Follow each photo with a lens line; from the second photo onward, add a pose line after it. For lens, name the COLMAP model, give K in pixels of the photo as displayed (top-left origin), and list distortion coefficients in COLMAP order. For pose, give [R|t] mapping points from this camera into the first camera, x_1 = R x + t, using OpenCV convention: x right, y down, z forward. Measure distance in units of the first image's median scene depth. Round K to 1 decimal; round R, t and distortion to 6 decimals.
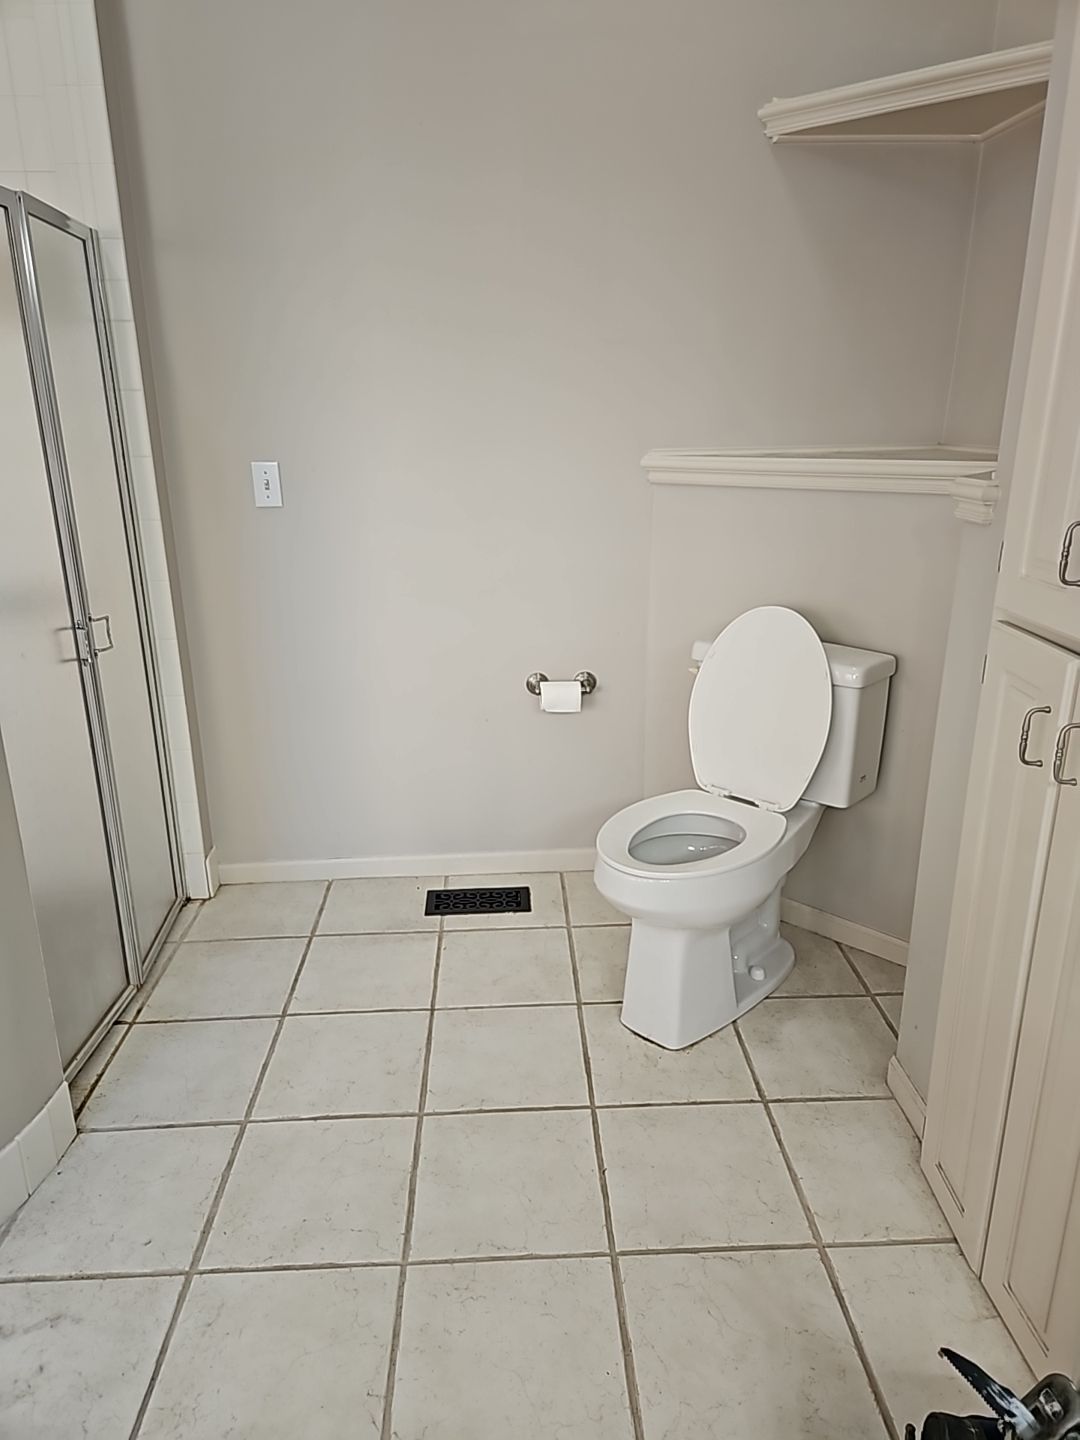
lens RADIAL K [[957.7, 0, 540.0], [0, 957.7, 712.1], [0, 0, 1]] dist [0.078341, -0.067041]
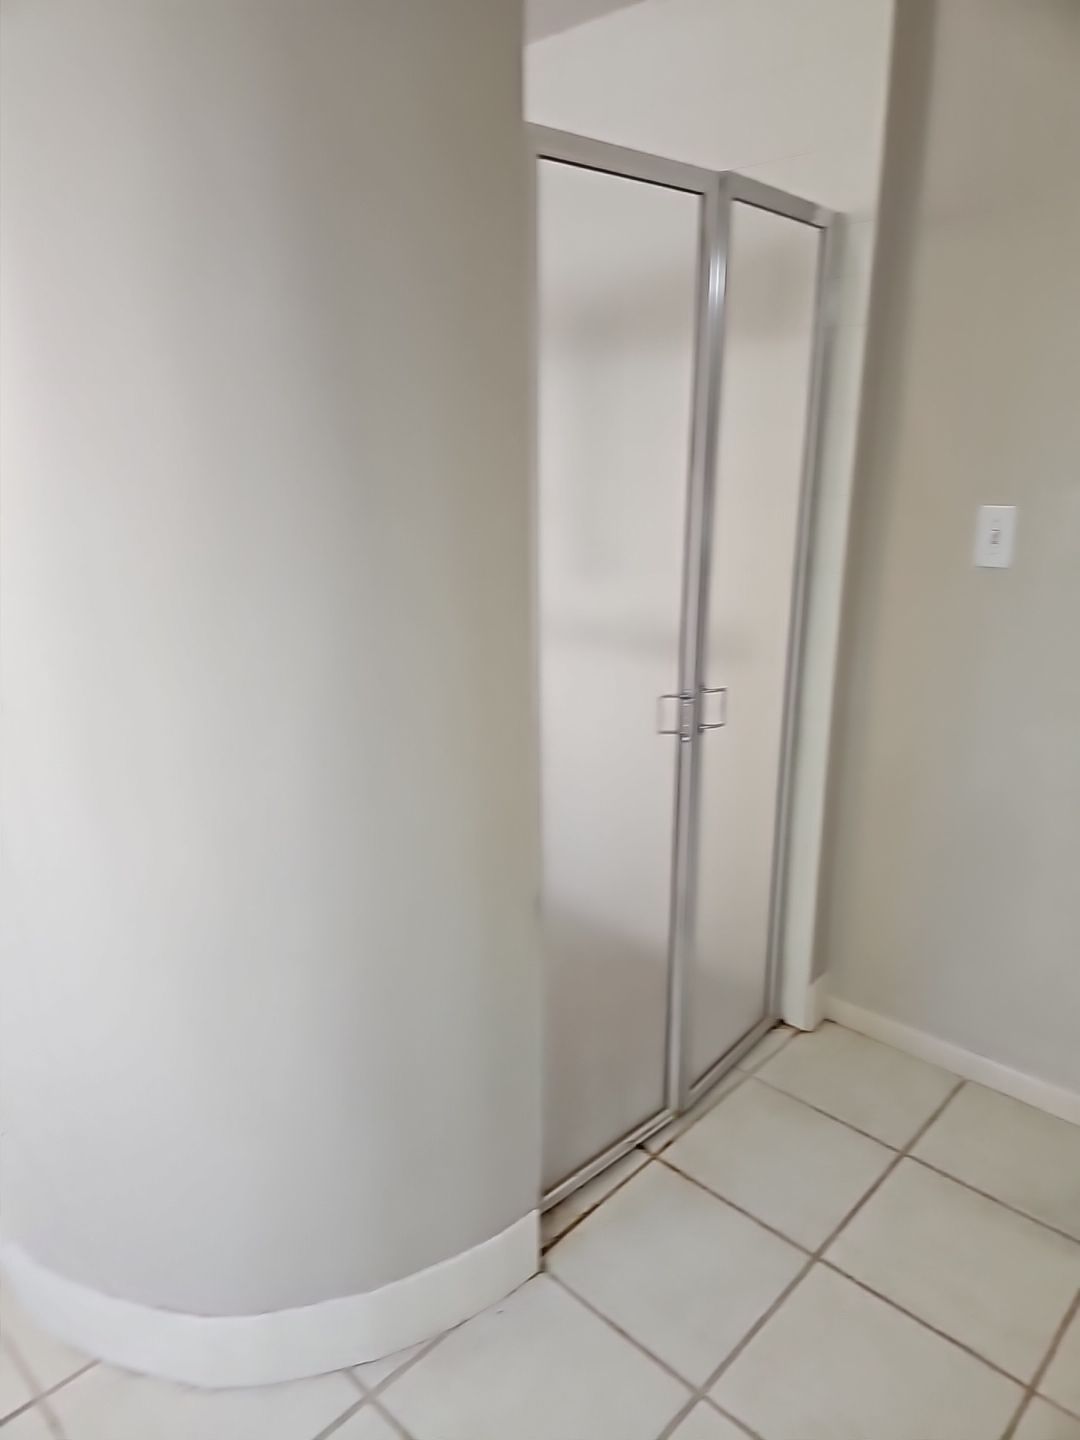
lens RADIAL K [[957.7, 0, 501.1], [0, 957.7, 731.4], [0, 0, 1]] dist [0.078341, -0.067041]
pose [[0.677914, 0.209066, -0.704786, 0.011404], [-0.213232, 0.973414, 0.083649, -0.083577], [0.703537, 0.093576, 0.704471, 0.265949]]
